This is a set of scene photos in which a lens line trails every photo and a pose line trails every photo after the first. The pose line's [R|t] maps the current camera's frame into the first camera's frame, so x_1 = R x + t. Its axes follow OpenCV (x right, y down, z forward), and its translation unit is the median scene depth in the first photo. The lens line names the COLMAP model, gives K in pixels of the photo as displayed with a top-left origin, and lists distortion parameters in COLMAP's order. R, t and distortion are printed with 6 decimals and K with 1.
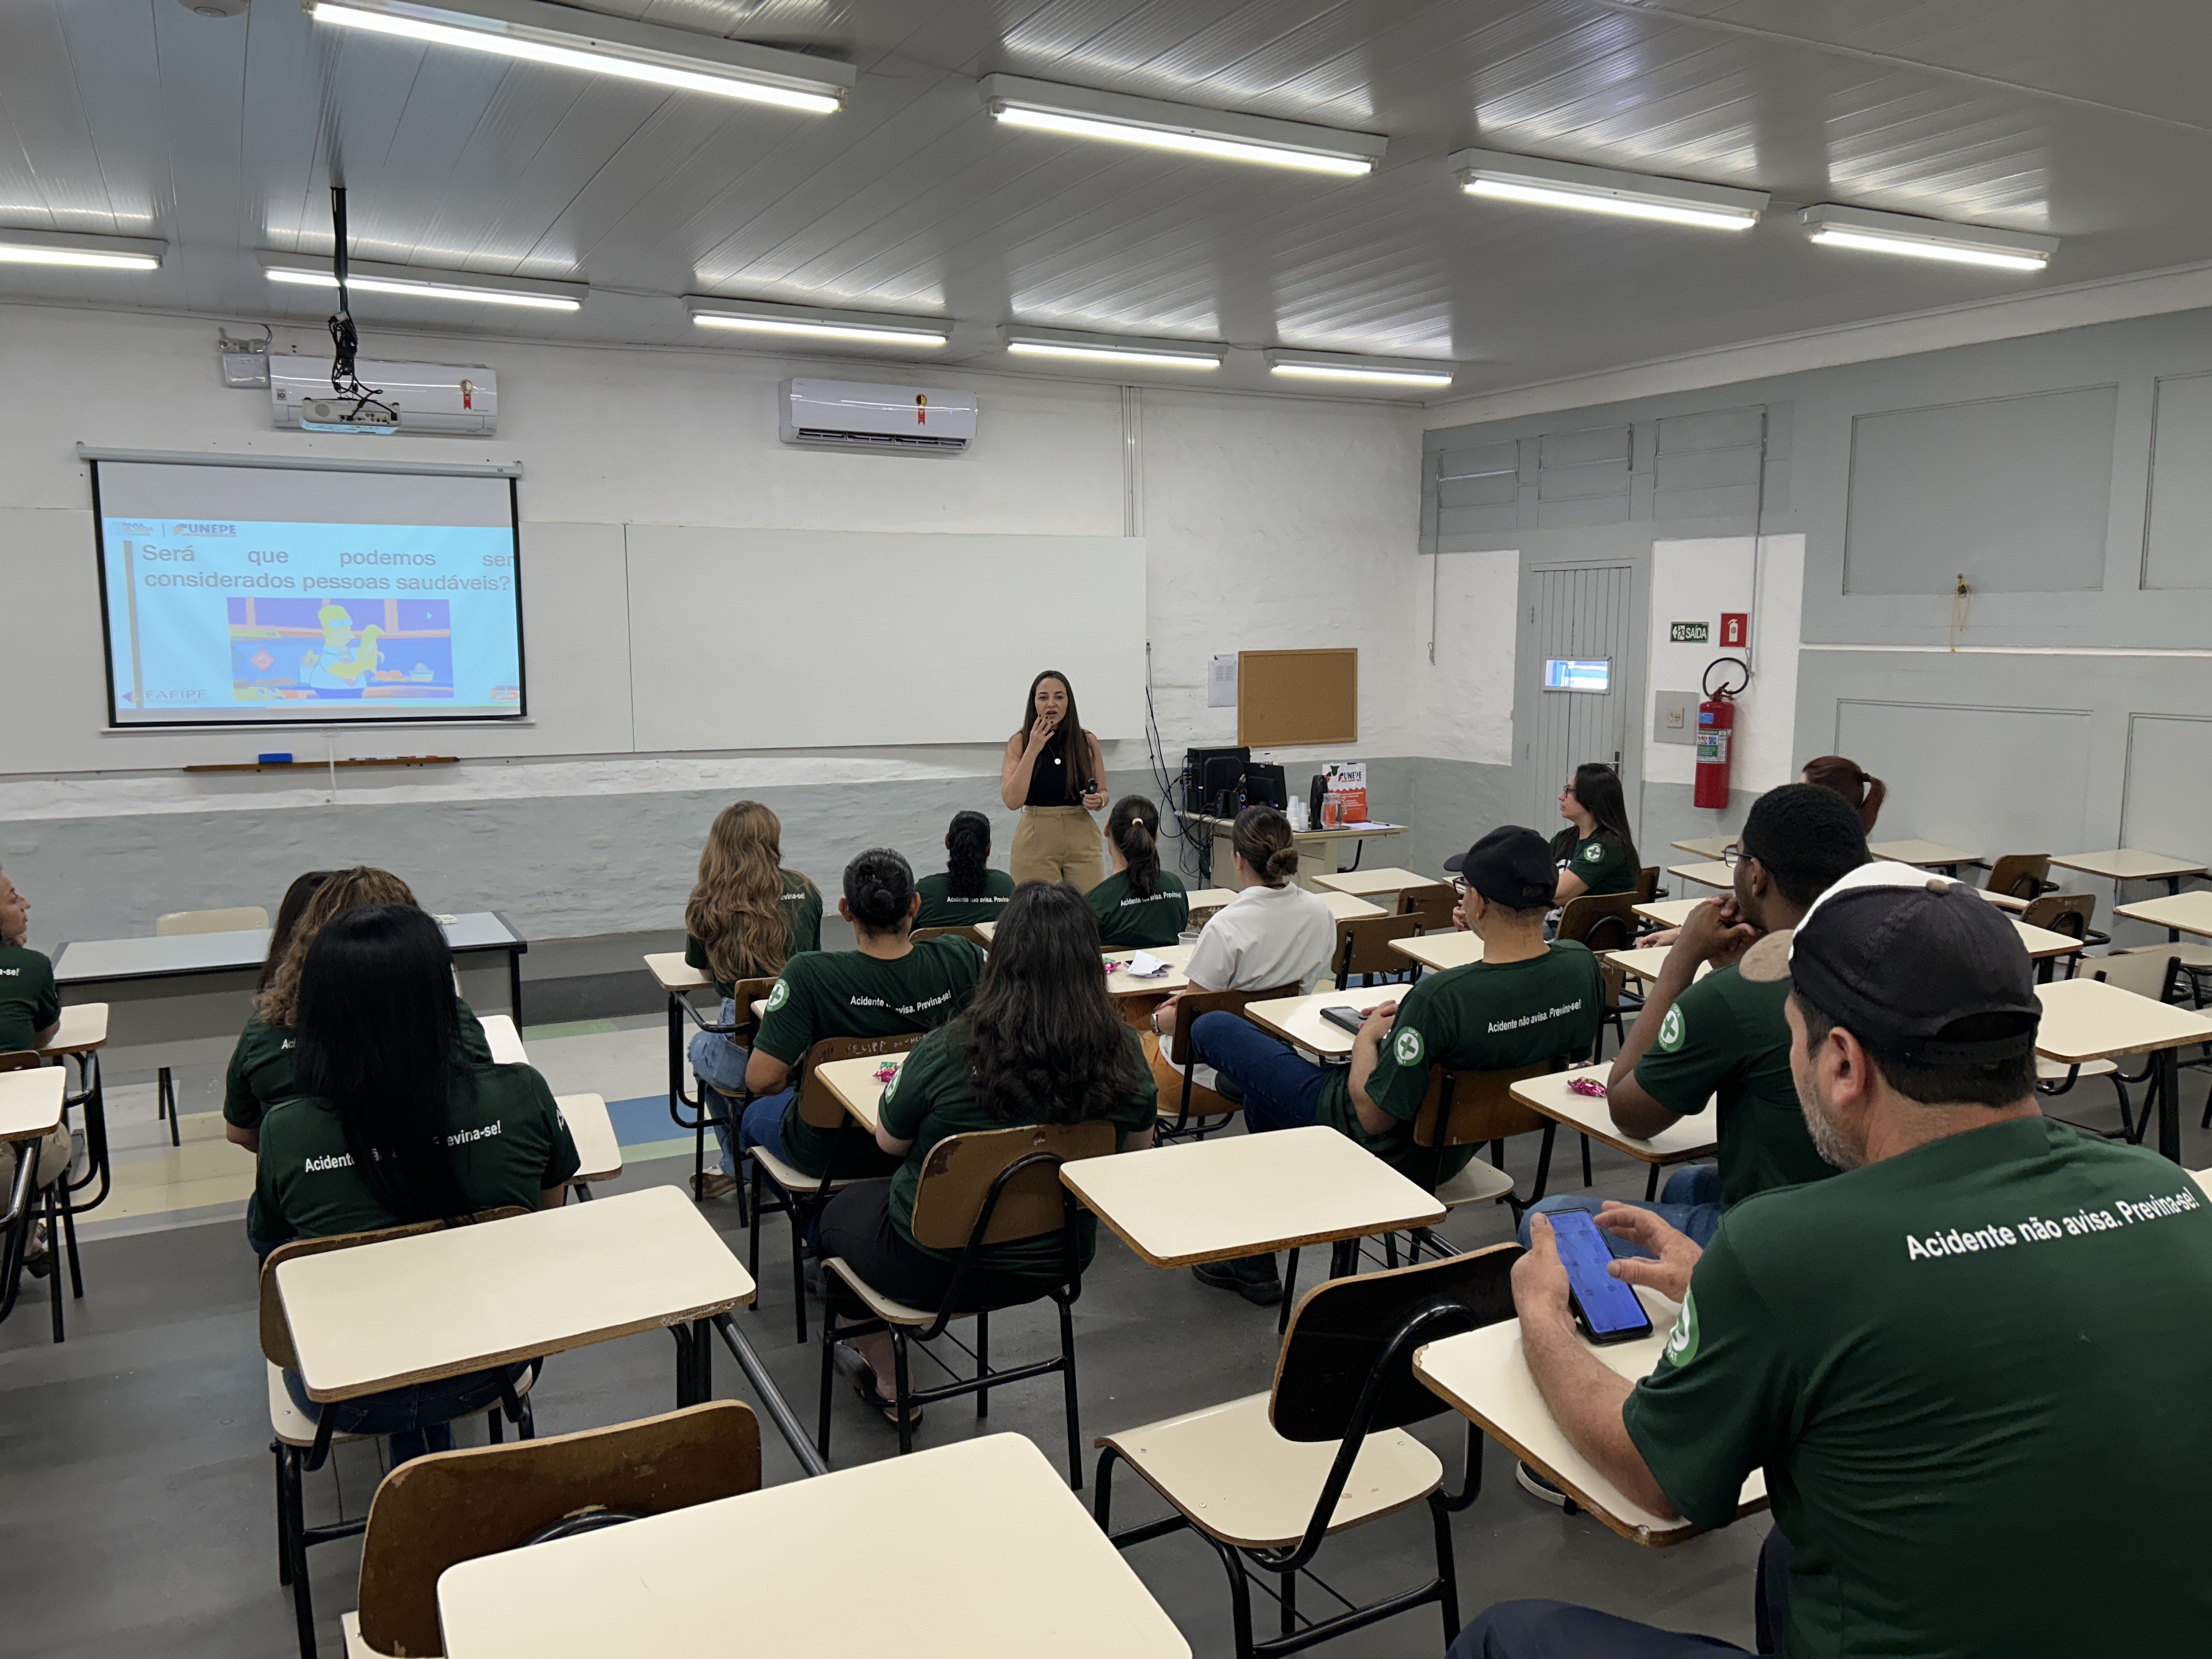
lens RADIAL K [[1666.1, 0, 1108.3], [0, 1666.1, 836.4], [0, 0, 1]] dist [0.045900, -0.042712]
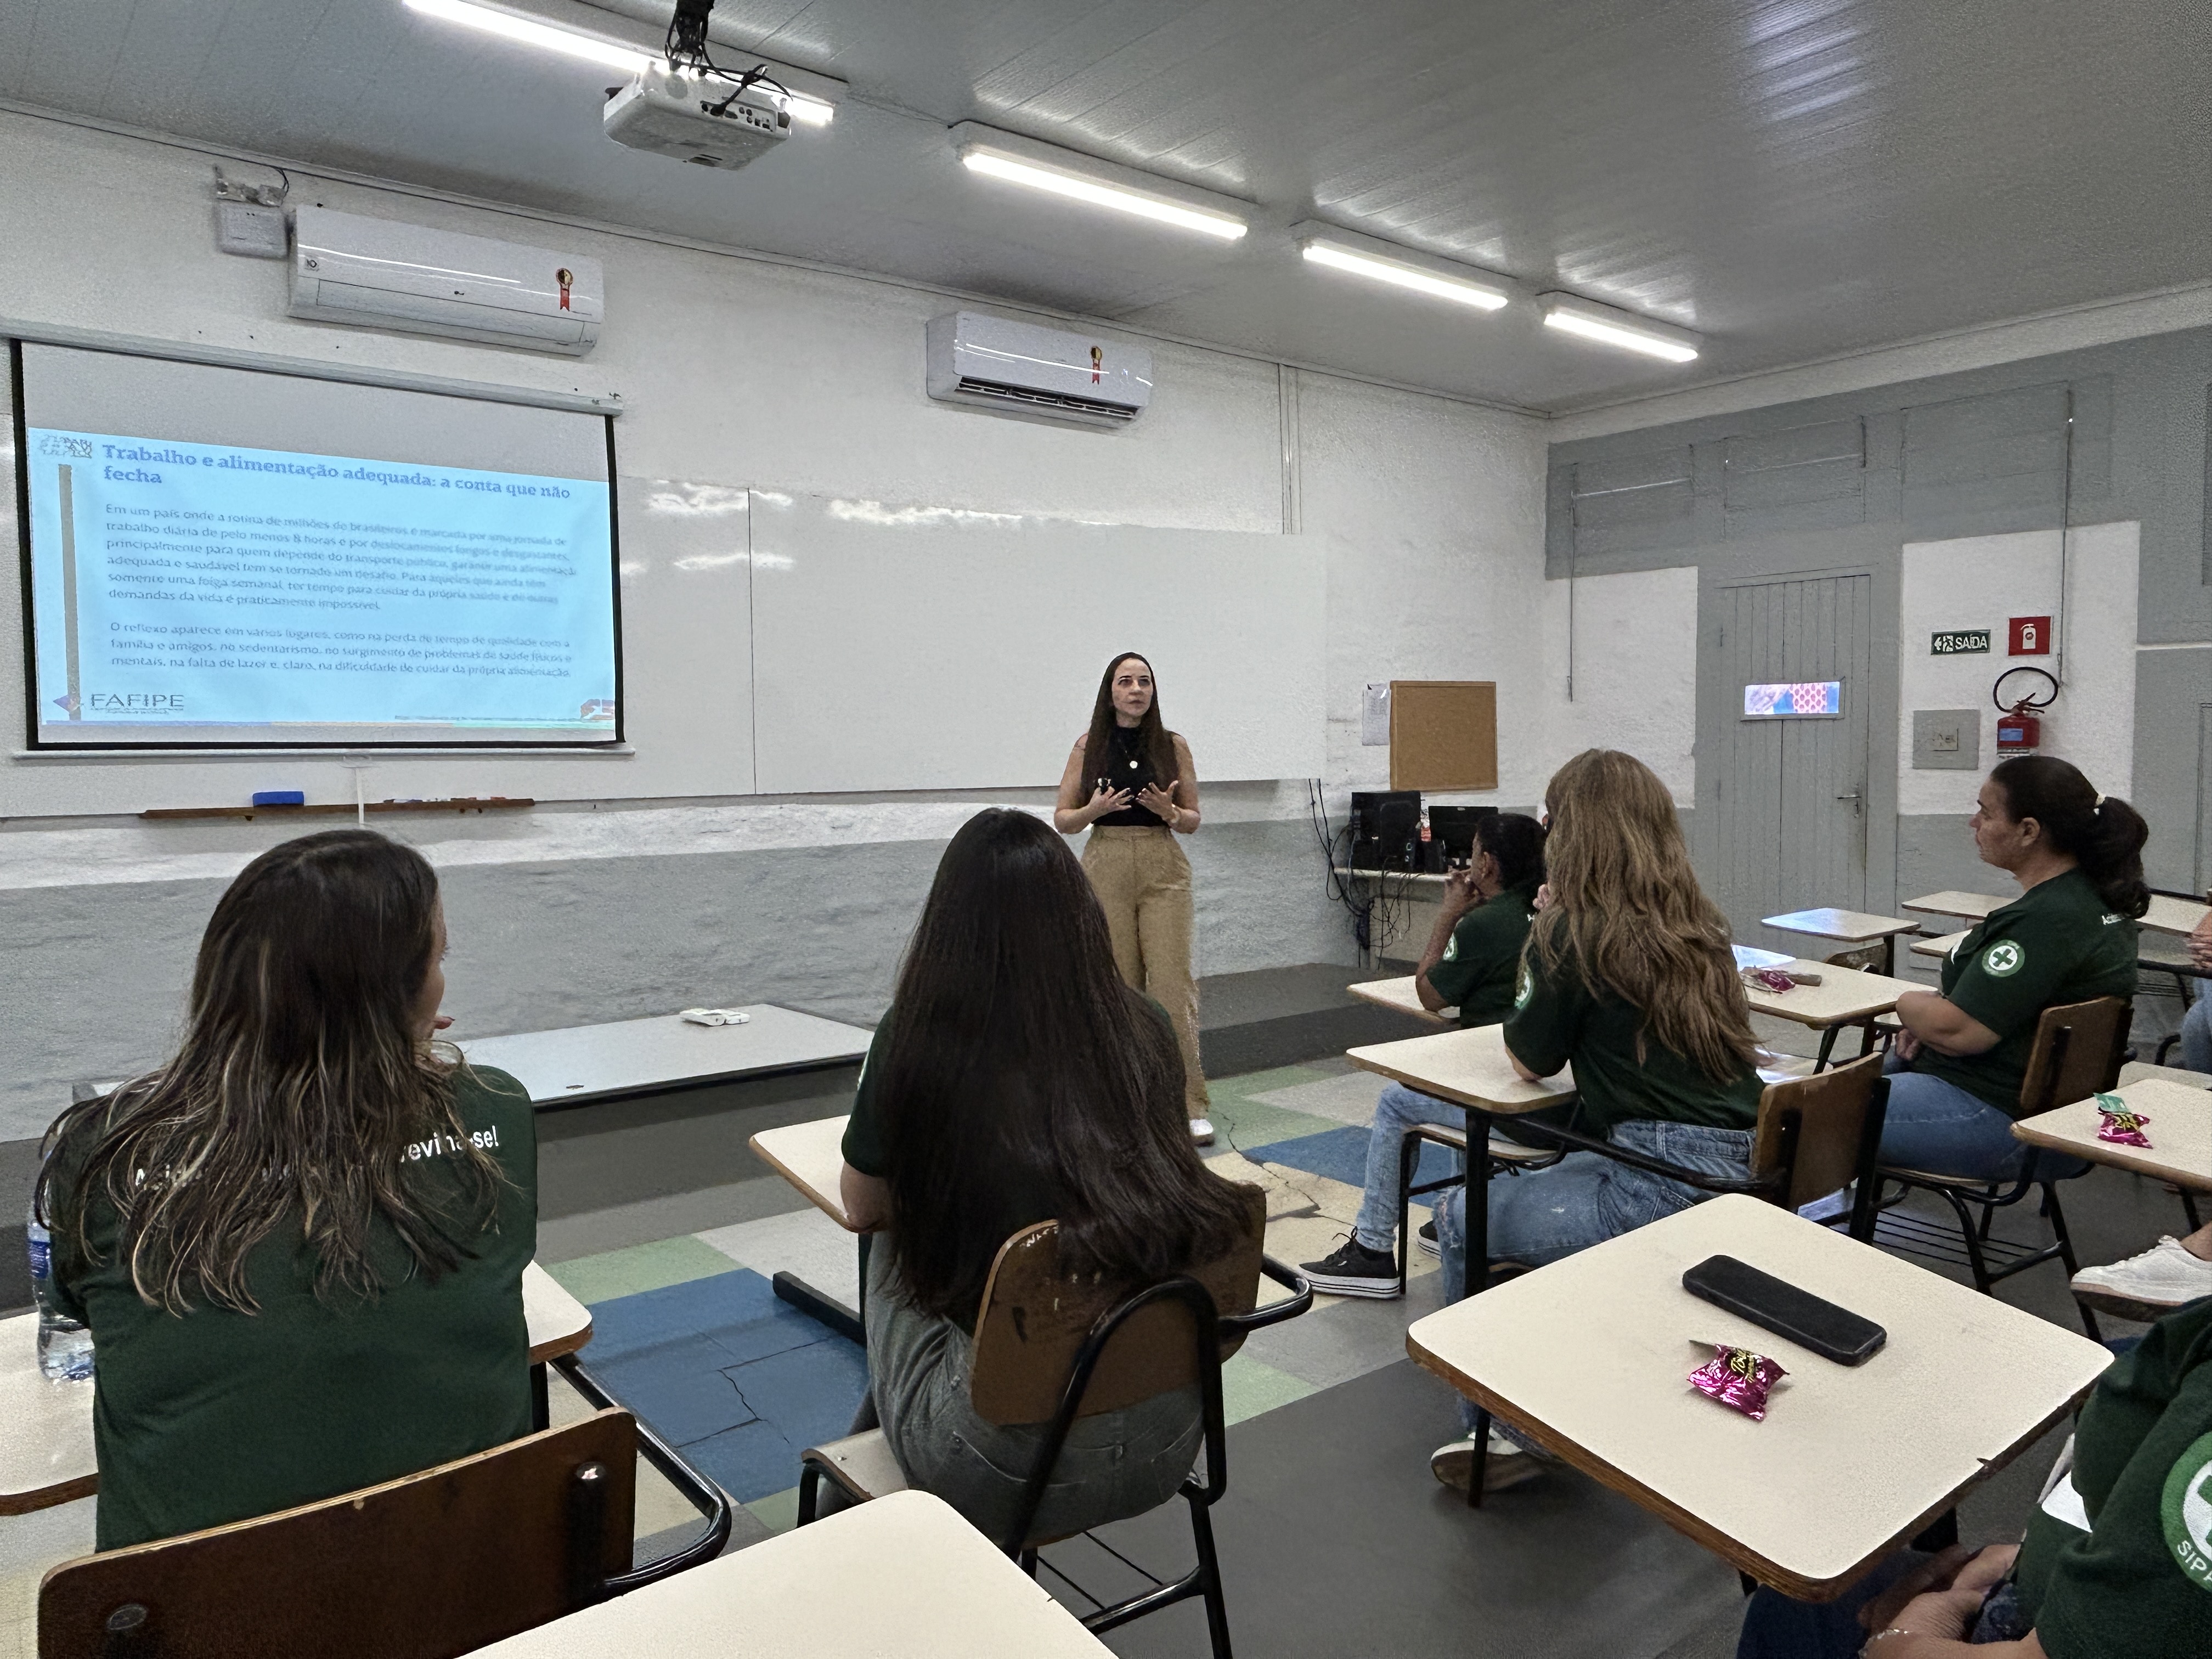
lens RADIAL K [[1538.3, 0, 1092.9], [0, 1538.3, 823.7], [0, 0, 1]] dist [-0.002437, -0.006566]
pose [[0.981659, -0.019737, 0.189620, -0.266930], [0.034094, 0.996767, -0.072751, 0.017489], [-0.187571, 0.077882, 0.979159, 0.307607]]
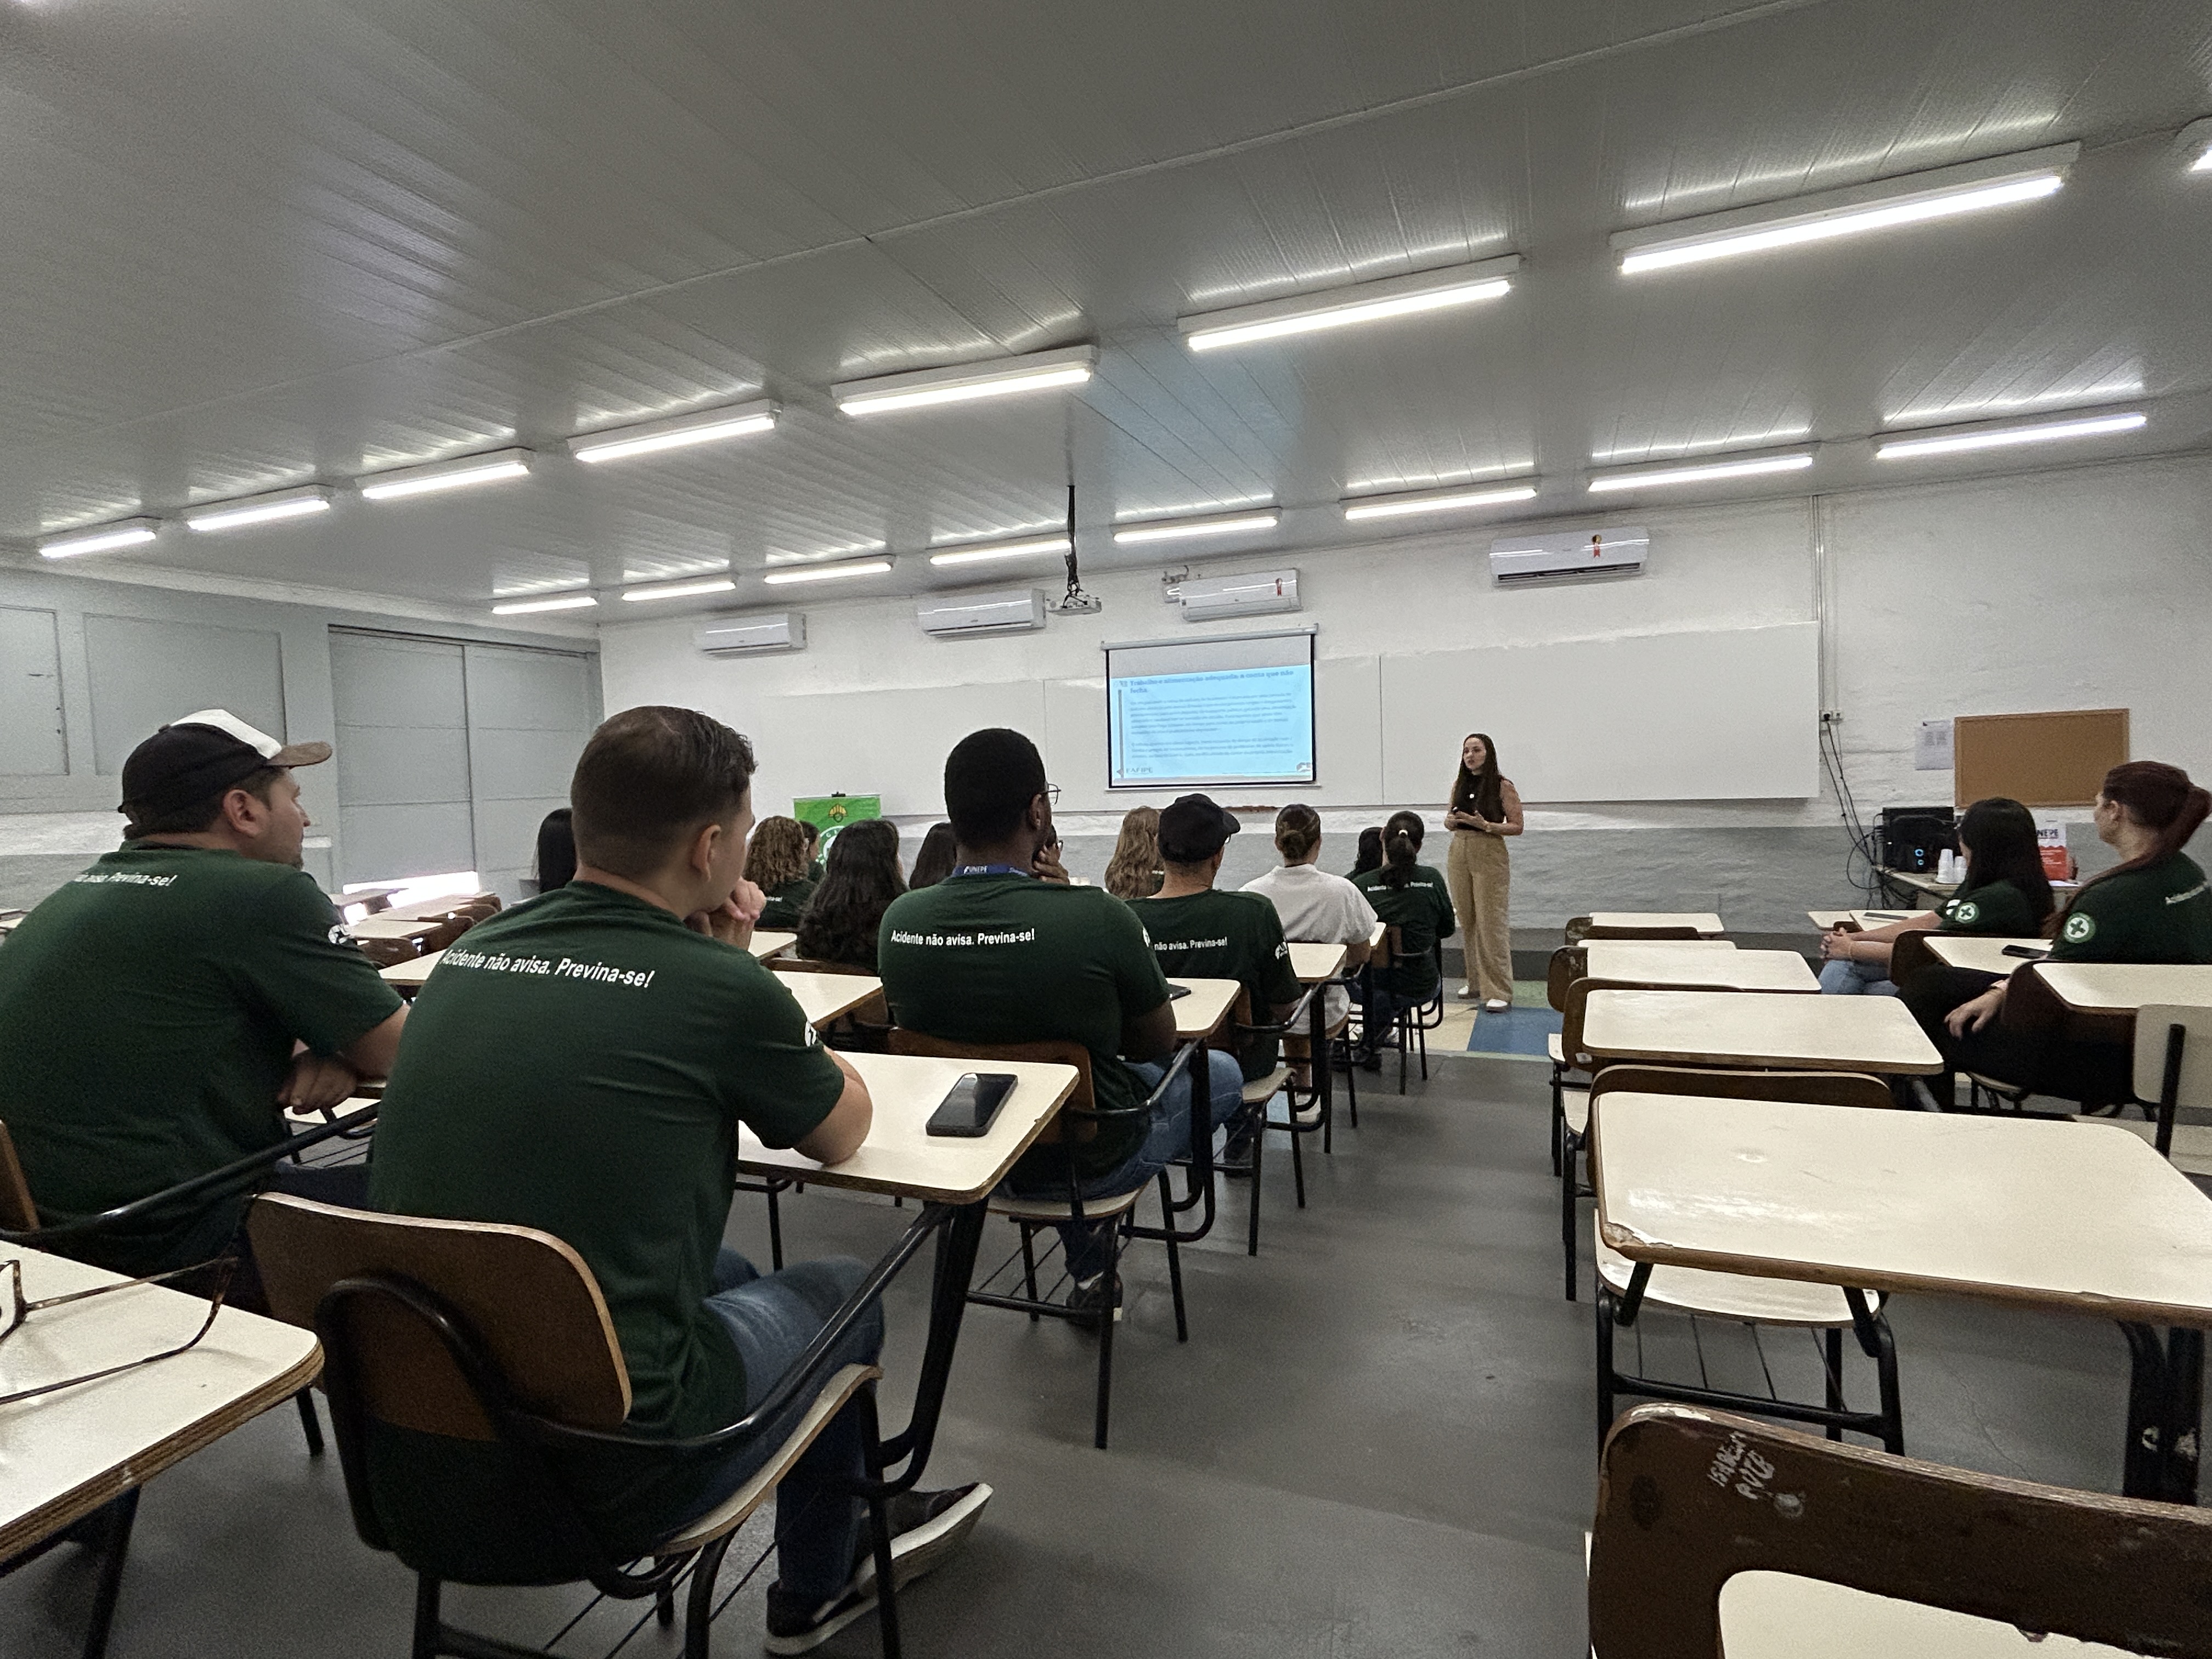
lens RADIAL K [[1118.1, 0, 1110.5], [0, 1118.1, 827.9], [0, 0, 1]] dist [-0.000043, 0.002291]
pose [[0.652082, 0.015395, -0.757992, 0.320588], [-0.061080, 0.997611, -0.032284, 0.017854], [0.755684, 0.067350, 0.651464, 0.159014]]
